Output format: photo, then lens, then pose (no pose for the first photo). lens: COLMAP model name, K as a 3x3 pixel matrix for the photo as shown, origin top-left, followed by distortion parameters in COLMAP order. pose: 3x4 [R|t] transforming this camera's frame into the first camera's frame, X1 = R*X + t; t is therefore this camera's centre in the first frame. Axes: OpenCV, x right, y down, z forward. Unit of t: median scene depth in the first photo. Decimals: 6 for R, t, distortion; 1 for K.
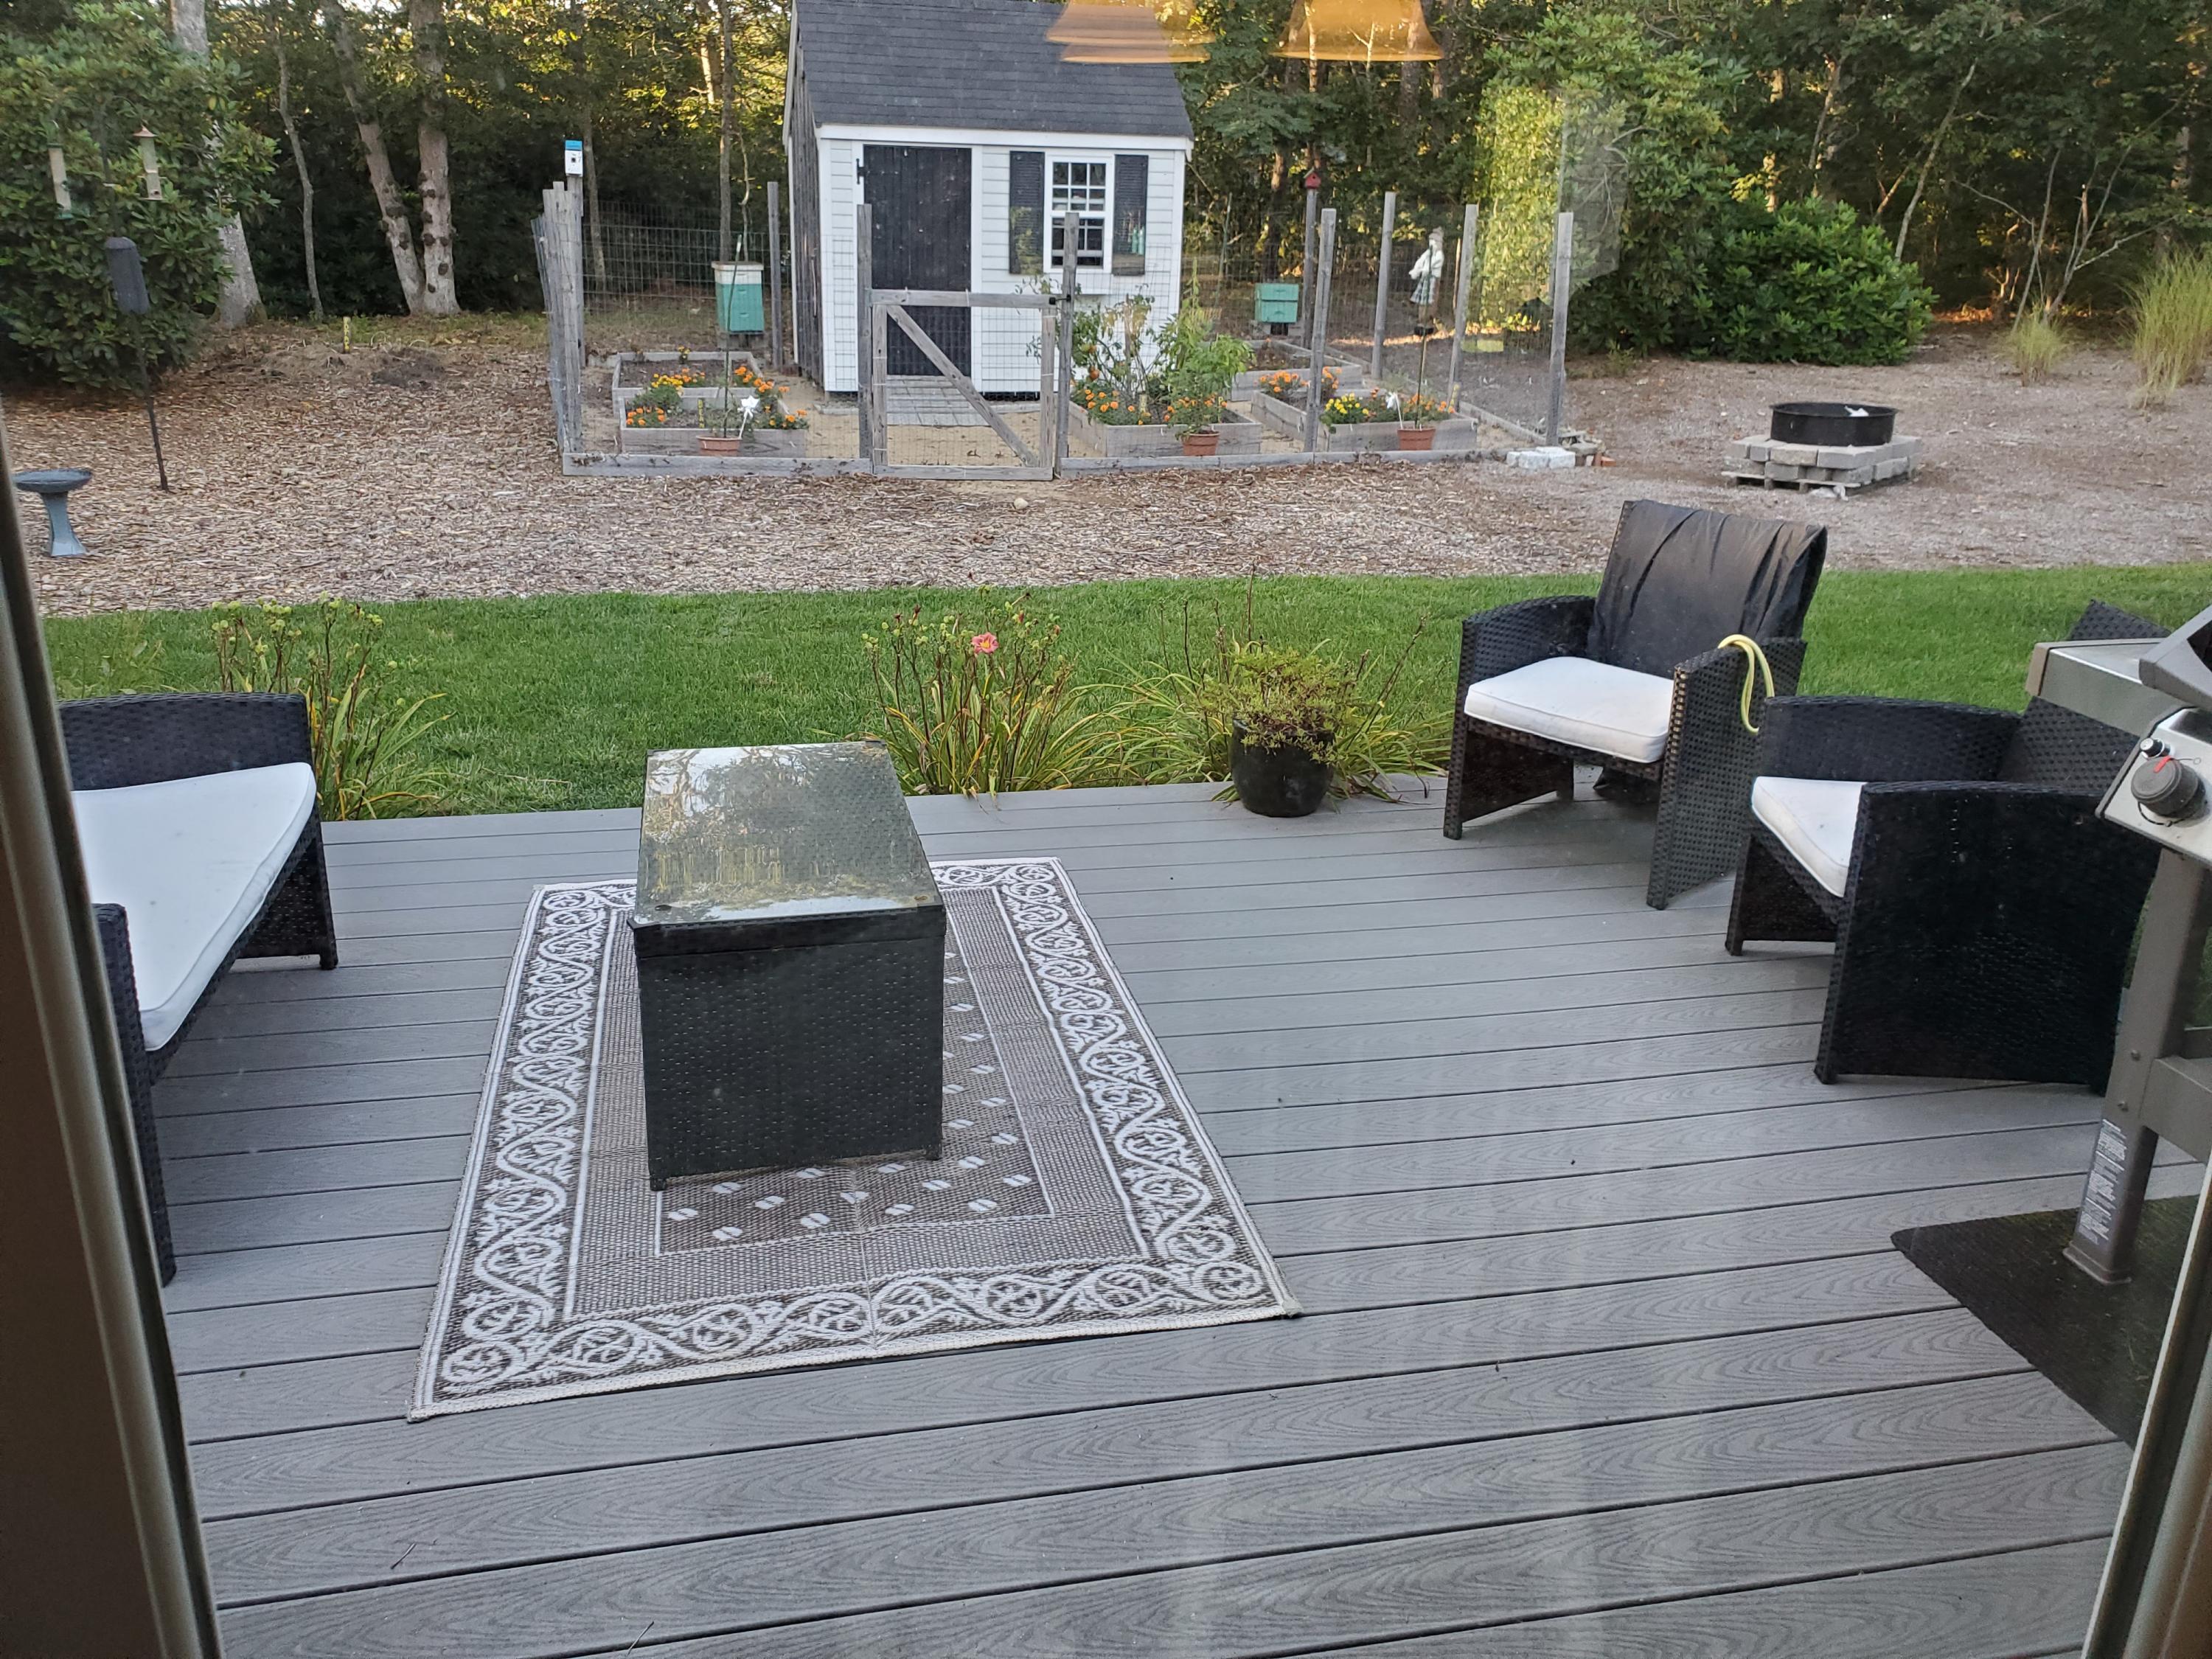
lens RADIAL K [[1740.9, 0, 1106.0], [0, 1740.9, 829.5], [0, 0, 1]] dist [-0.034918, 0.060756]
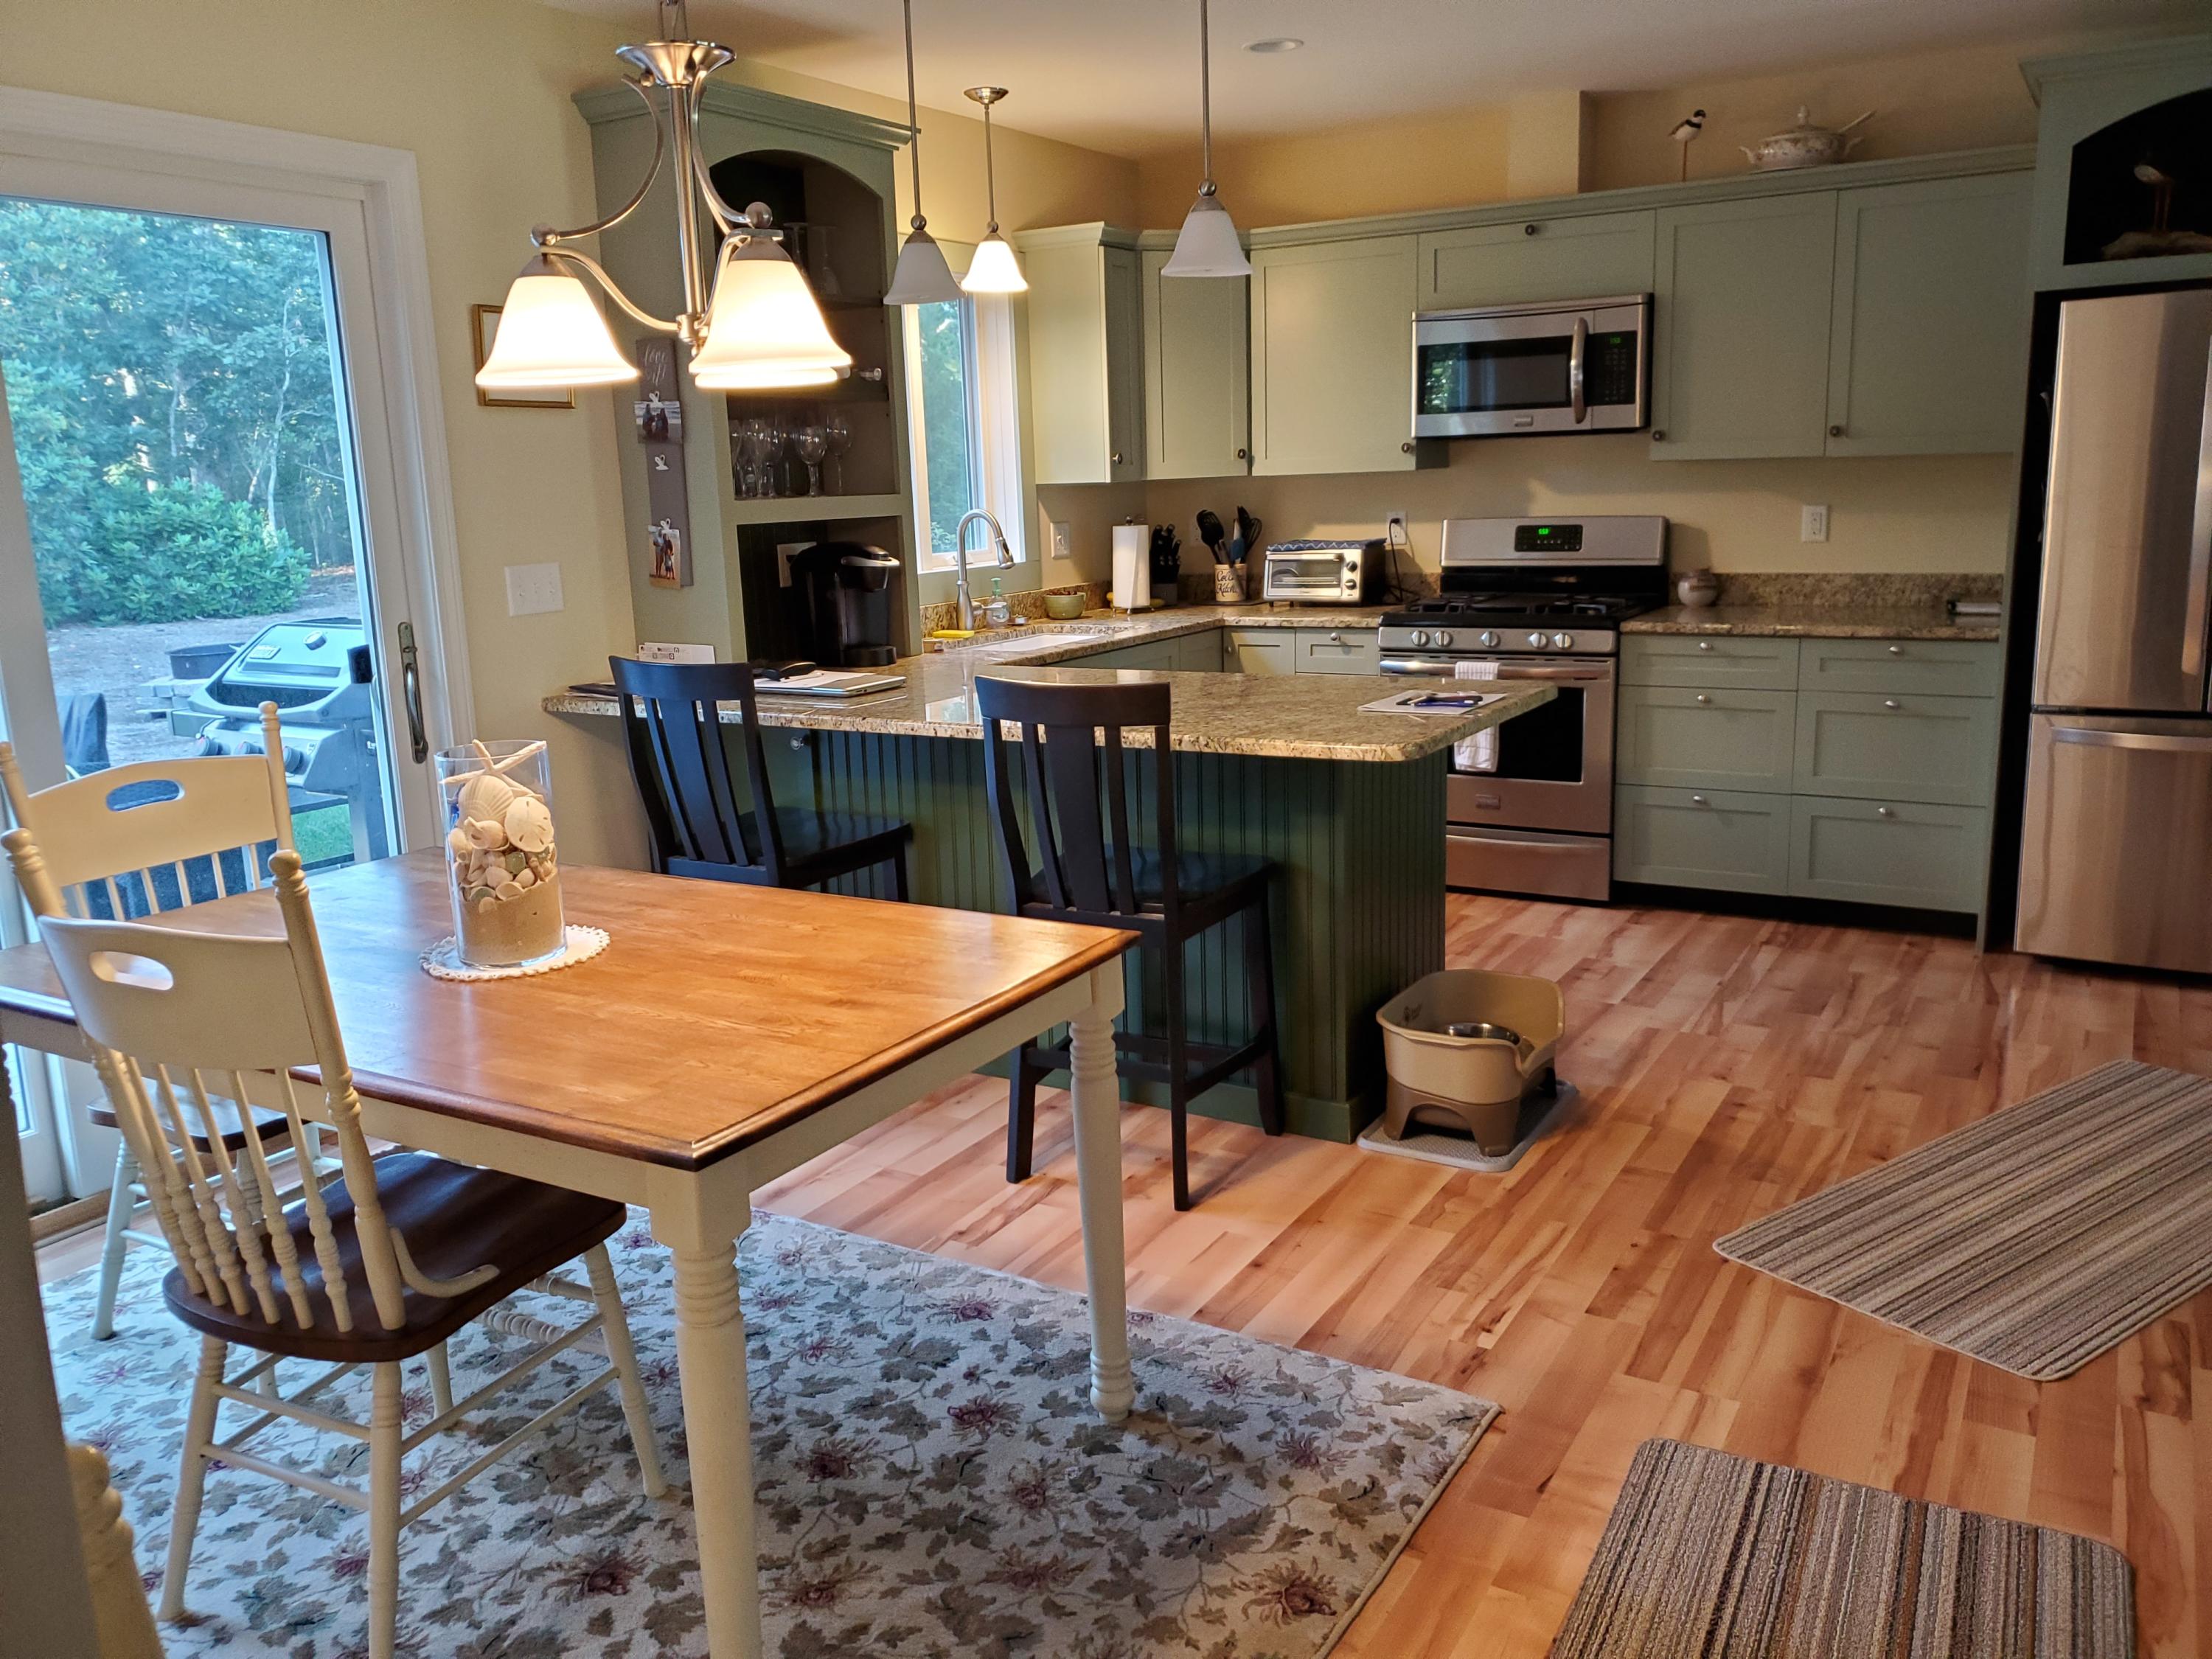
lens RADIAL K [[1710.9, 0, 1142.4], [0, 1710.9, 829.2], [0, 0, 1]] dist [0.005316, 0.004478]
pose [[0.669801, -0.189763, 0.717884, -0.028931], [0.288884, 0.957222, -0.016506, 0.067295], [-0.684042, 0.218441, 0.695967, -0.199881]]
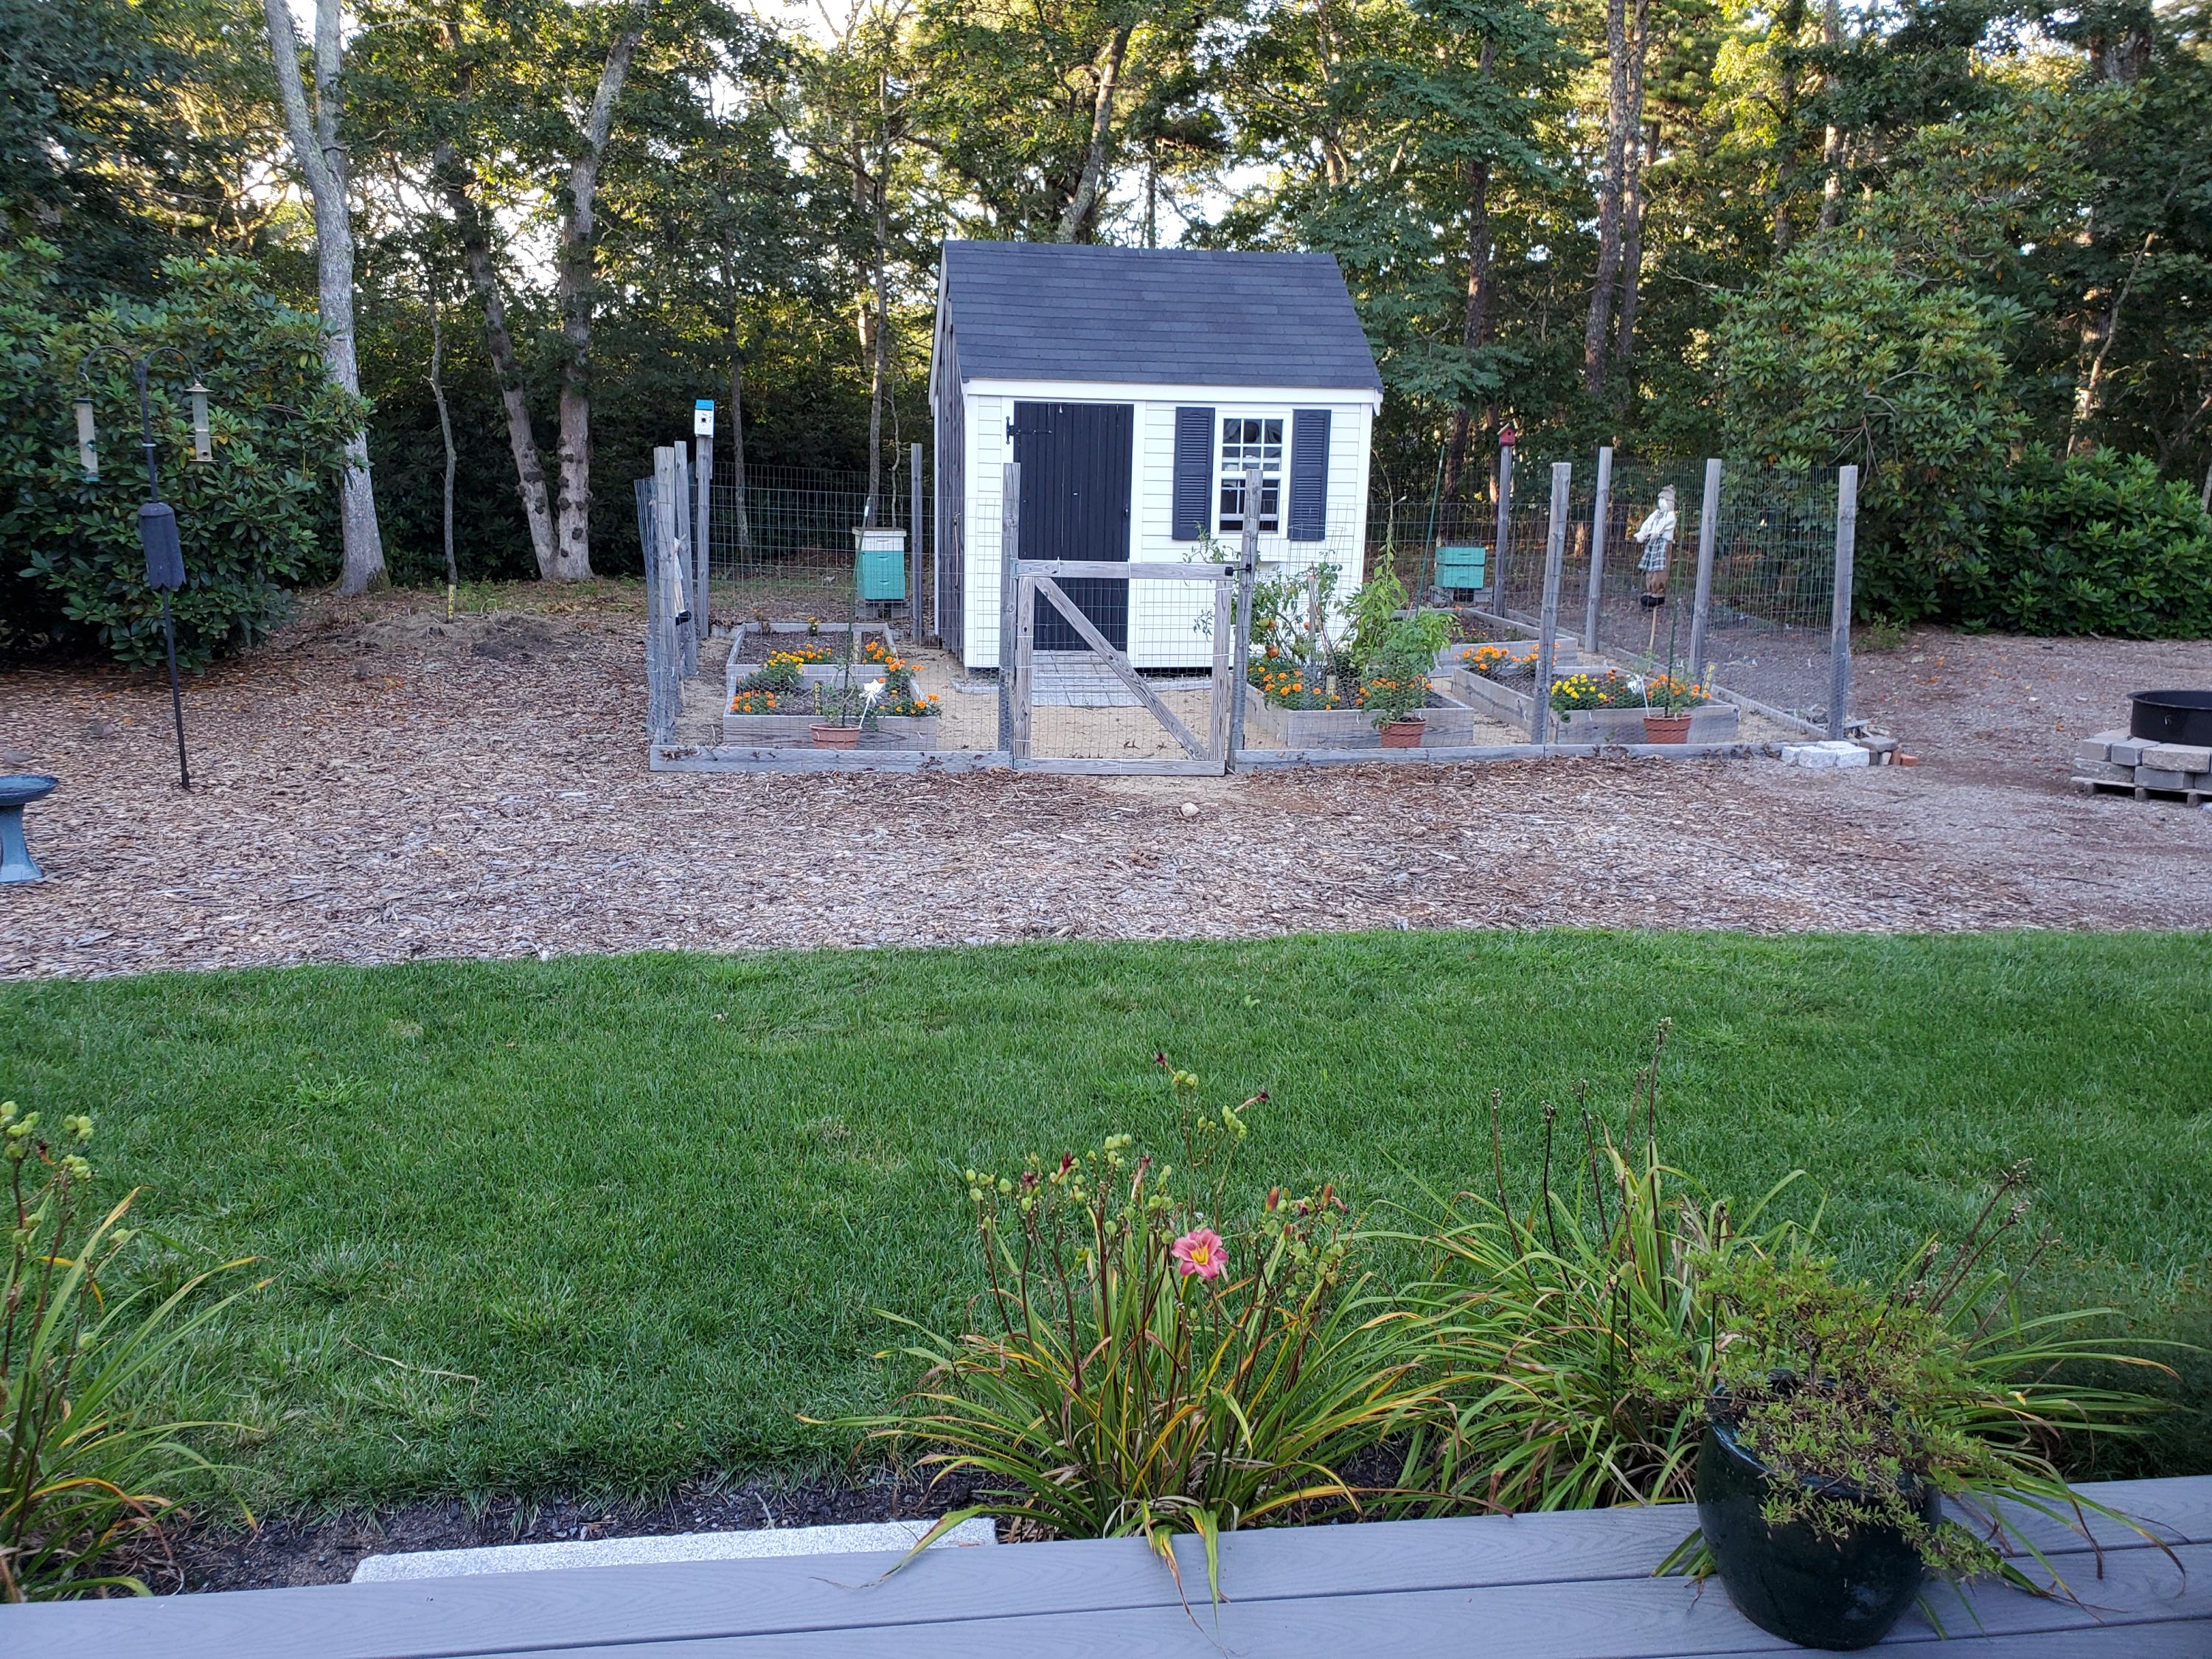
lens RADIAL K [[1746.1, 0, 1108.2], [0, 1746.1, 819.0], [0, 0, 1]] dist [0.004672, -0.009706]
pose [[0.996645, 0.009889, -0.081245, -0.015439], [-0.021835, 0.988821, -0.147497, -0.046420], [0.078878, 0.148776, 0.985720, 0.139078]]
